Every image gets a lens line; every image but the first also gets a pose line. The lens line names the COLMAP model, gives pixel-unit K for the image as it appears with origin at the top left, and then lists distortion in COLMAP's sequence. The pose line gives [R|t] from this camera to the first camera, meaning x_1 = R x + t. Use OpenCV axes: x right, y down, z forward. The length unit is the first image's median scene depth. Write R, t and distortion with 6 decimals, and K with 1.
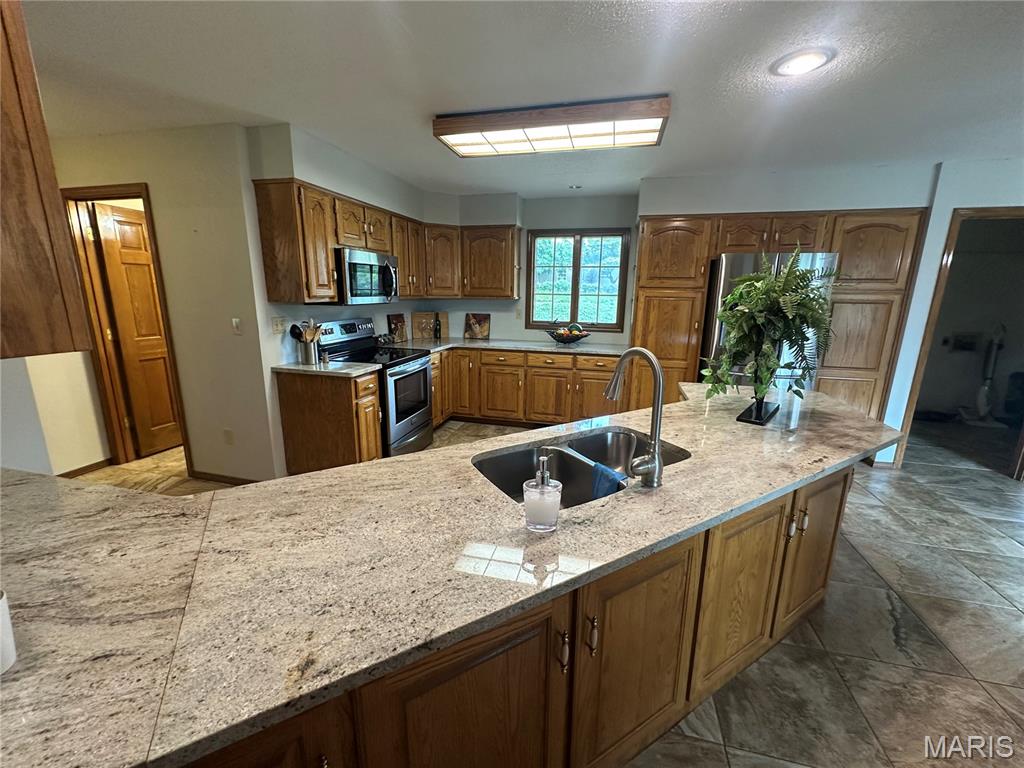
lens RADIAL K [[407.7, 0, 512.0], [0, 407.7, 384.0], [0, 0, 1]] dist [-0.002806, -0.000159]
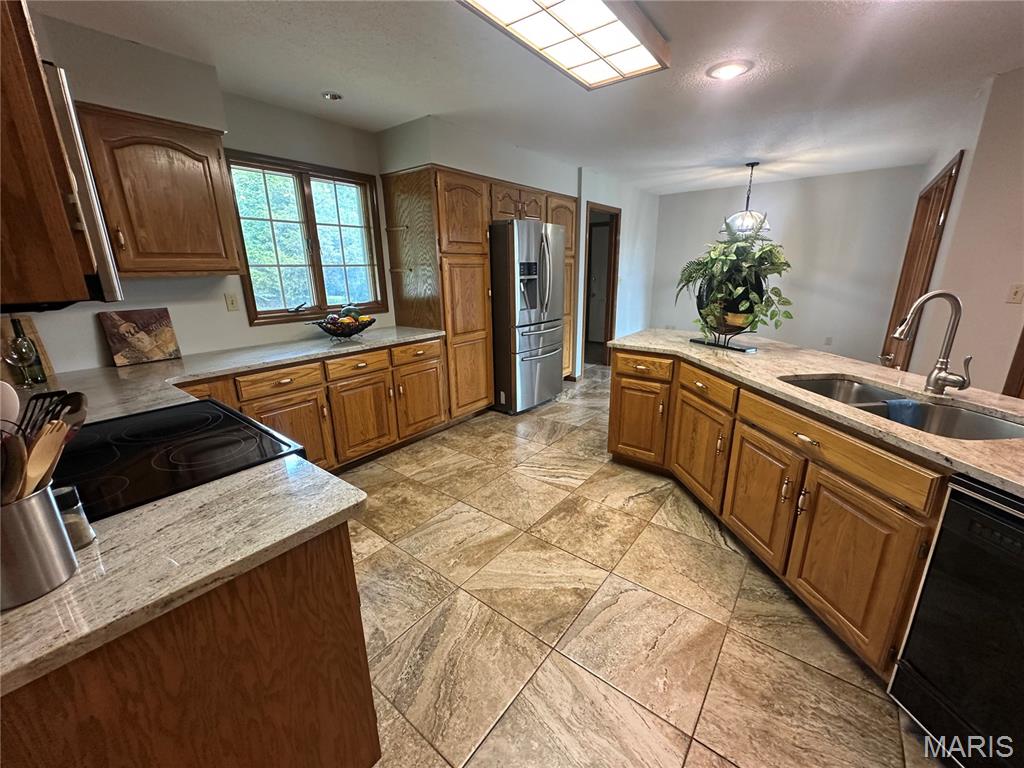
lens RADIAL K [[407.7, 0, 512.0], [0, 407.7, 384.0], [0, 0, 1]] dist [-0.002806, -0.000159]
pose [[0.404149, -0.270320, 0.873837, -0.430194], [0.221072, 0.955878, 0.193454, -0.107951], [-0.887576, 0.114996, 0.446077, 0.518818]]
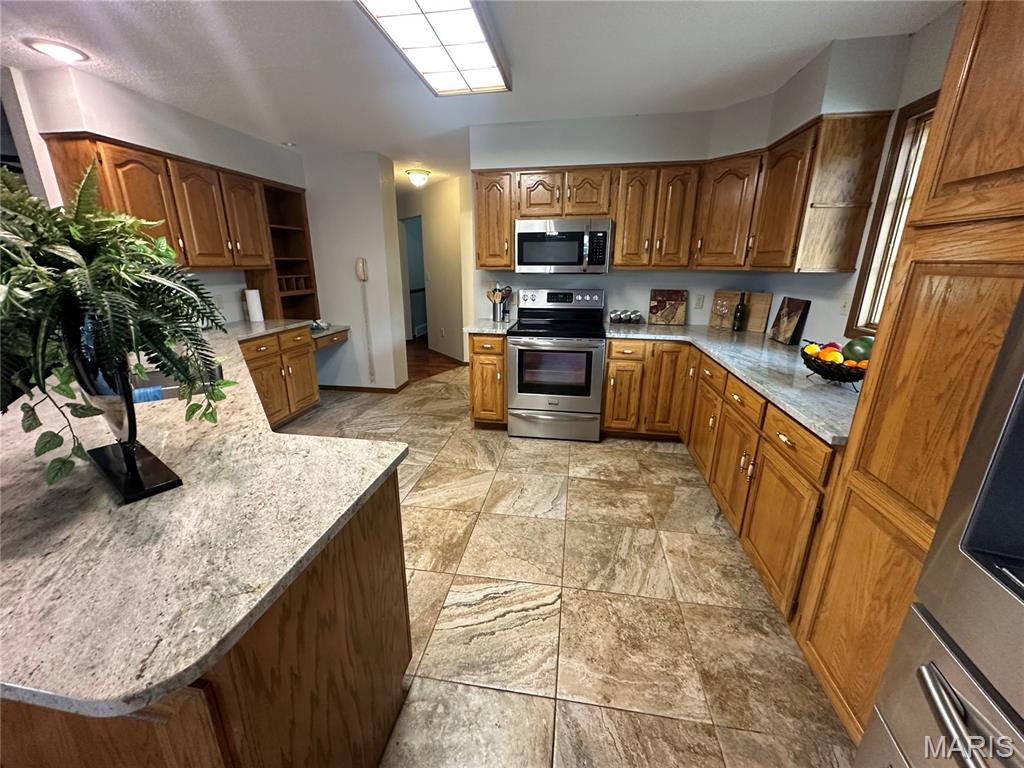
lens RADIAL K [[407.7, 0, 512.0], [0, 407.7, 384.0], [0, 0, 1]] dist [-0.002806, -0.000159]
pose [[0.087325, 0.270556, -0.958736, 0.579044], [-0.219684, 0.943949, 0.246373, -0.143445], [0.971655, 0.189104, 0.141867, 0.706111]]
